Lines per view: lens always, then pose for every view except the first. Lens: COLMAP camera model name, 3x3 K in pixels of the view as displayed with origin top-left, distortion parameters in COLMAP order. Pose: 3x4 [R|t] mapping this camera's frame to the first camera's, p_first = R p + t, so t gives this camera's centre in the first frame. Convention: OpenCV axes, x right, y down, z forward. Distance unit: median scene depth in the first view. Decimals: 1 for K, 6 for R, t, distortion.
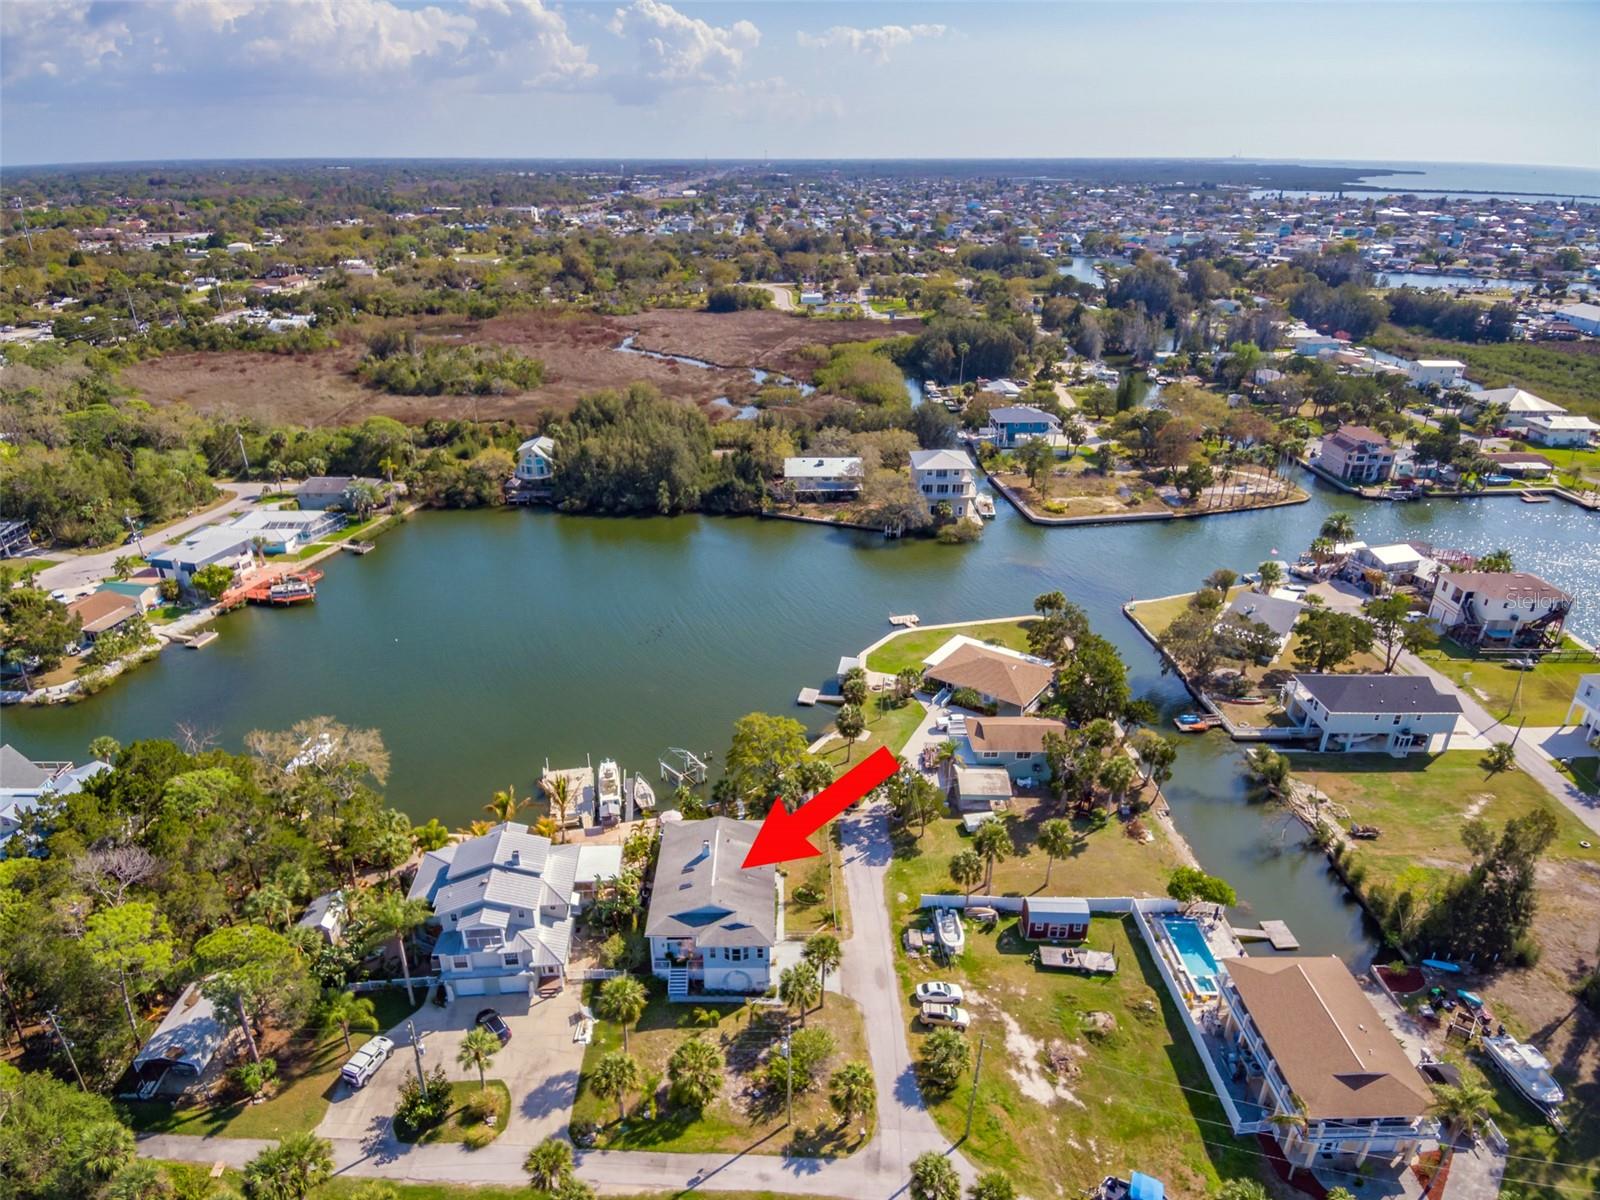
lens RADIAL K [[963.0, 0, 780.3], [0, 963.0, 642.3], [0, 0, 1]] dist [0.086006, -0.098261]
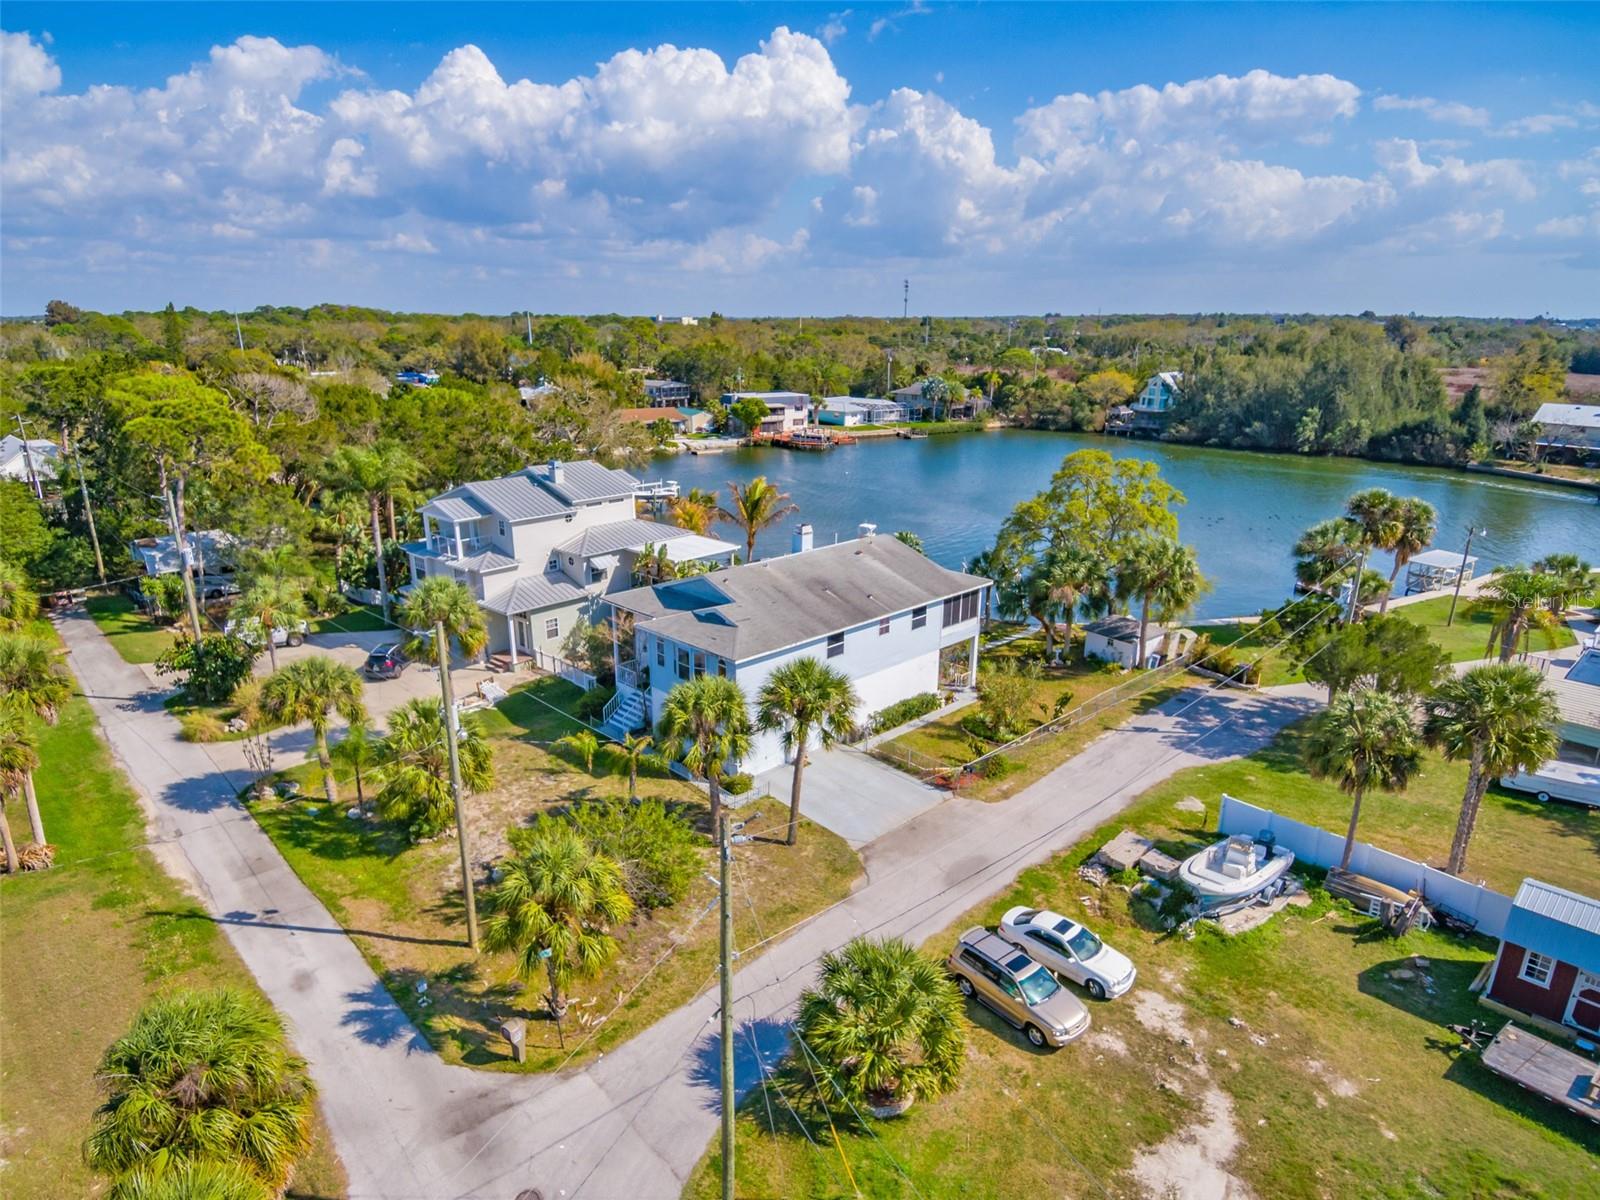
lens RADIAL K [[957.4, 0, 779.4], [0, 957.4, 640.5], [0, 0, 1]] dist [0.090142, -0.105228]
pose [[0.697442, 0.228670, -0.679180, 0.156856], [-0.319587, 0.947513, -0.009166, 0.152462], [0.641435, 0.223450, 0.733915, 0.344830]]
